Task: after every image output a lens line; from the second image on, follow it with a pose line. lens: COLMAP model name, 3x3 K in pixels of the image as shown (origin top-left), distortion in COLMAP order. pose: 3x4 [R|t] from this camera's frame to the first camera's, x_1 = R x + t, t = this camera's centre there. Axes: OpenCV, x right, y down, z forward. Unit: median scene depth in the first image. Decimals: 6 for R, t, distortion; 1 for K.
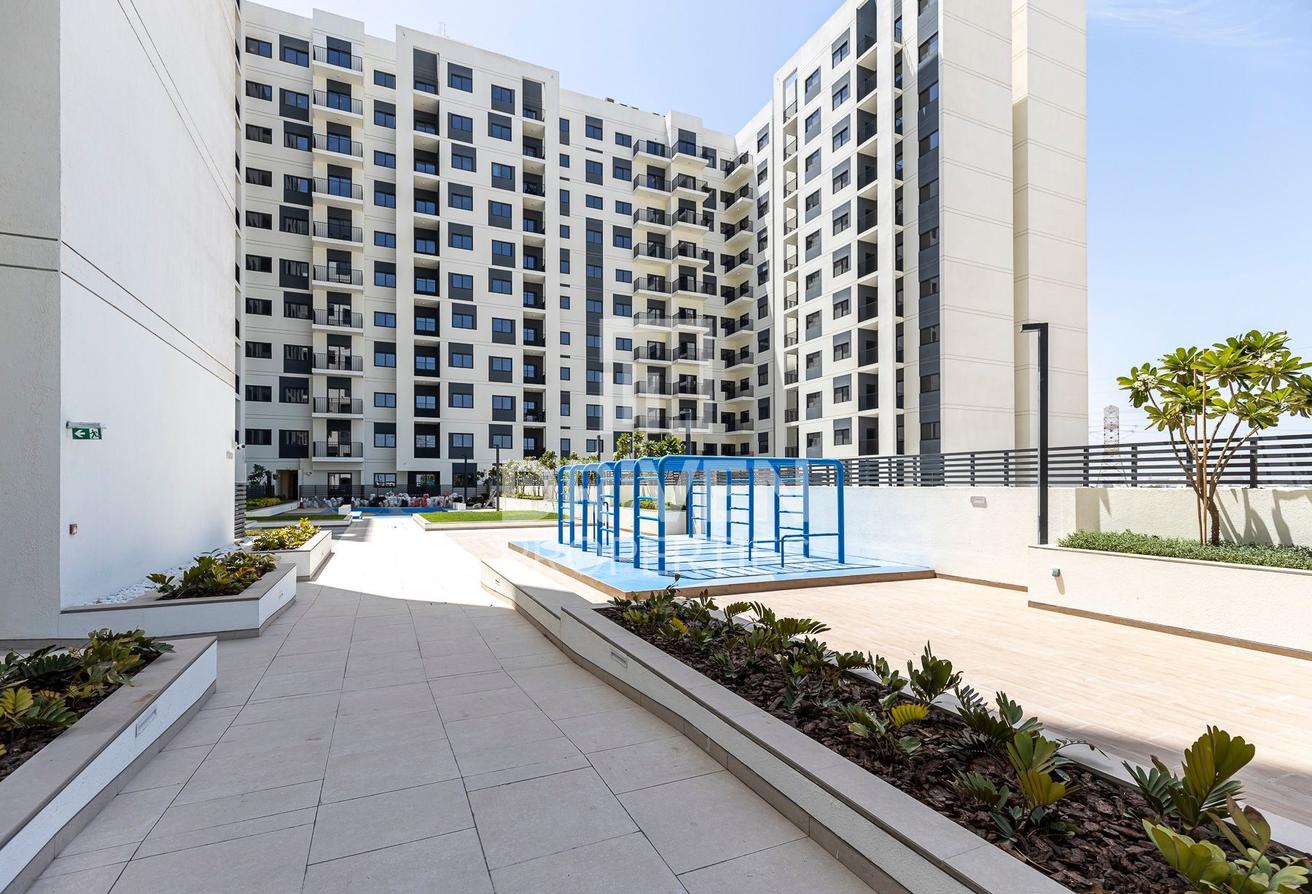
lens RADIAL K [[600.7, 0, 646.6], [0, 600.7, 478.7], [0, 0, 1]] dist [0.004174, -0.000099]
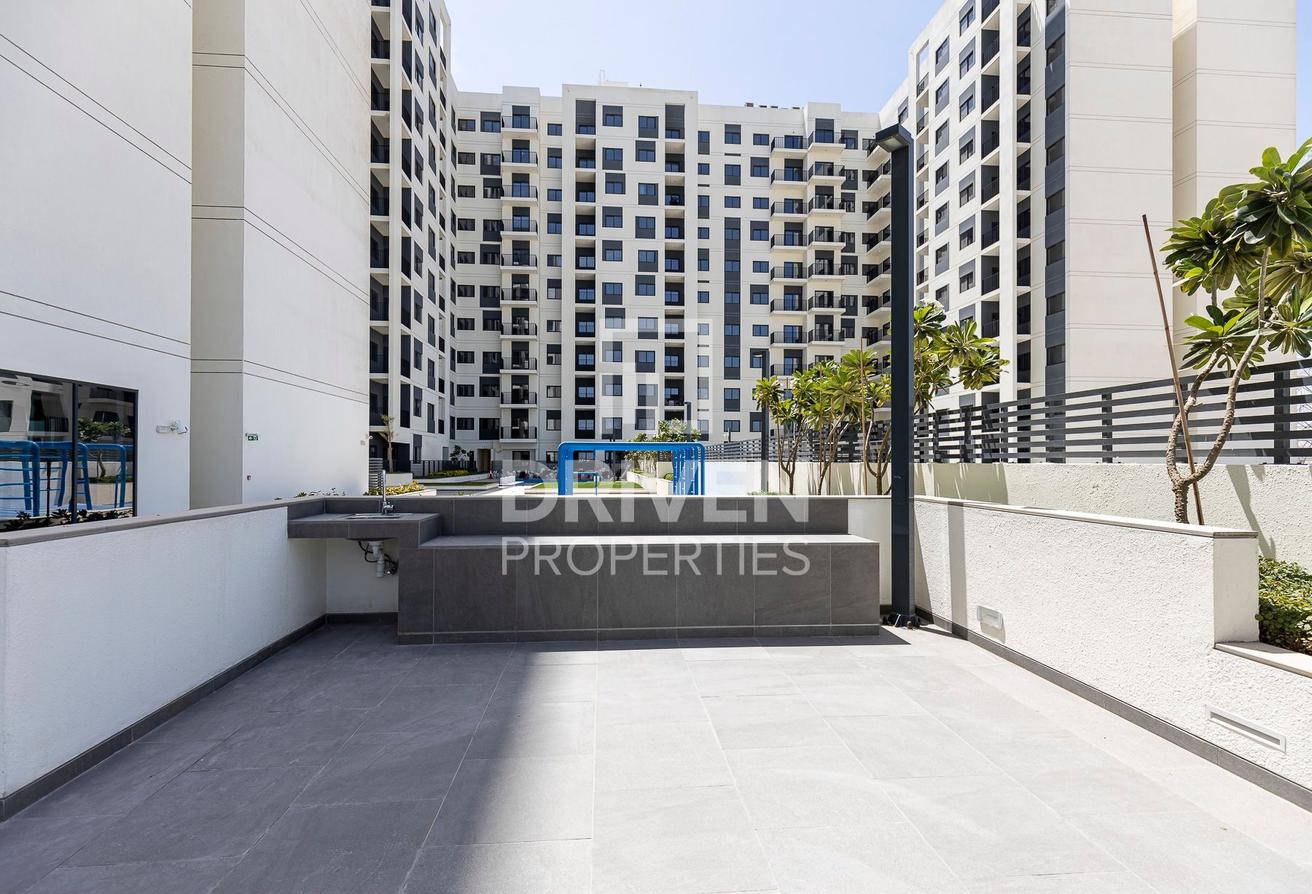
lens RADIAL K [[600.7, 0, 650.8], [0, 600.7, 454.8], [0, 0, 1]] dist [0.004174, -0.000099]
pose [[0.941372, 0.000223, -0.337371, 0.159532], [-0.000701, 0.999999, -0.001295, -0.000693], [0.337370, 0.001455, 0.941371, -0.084120]]
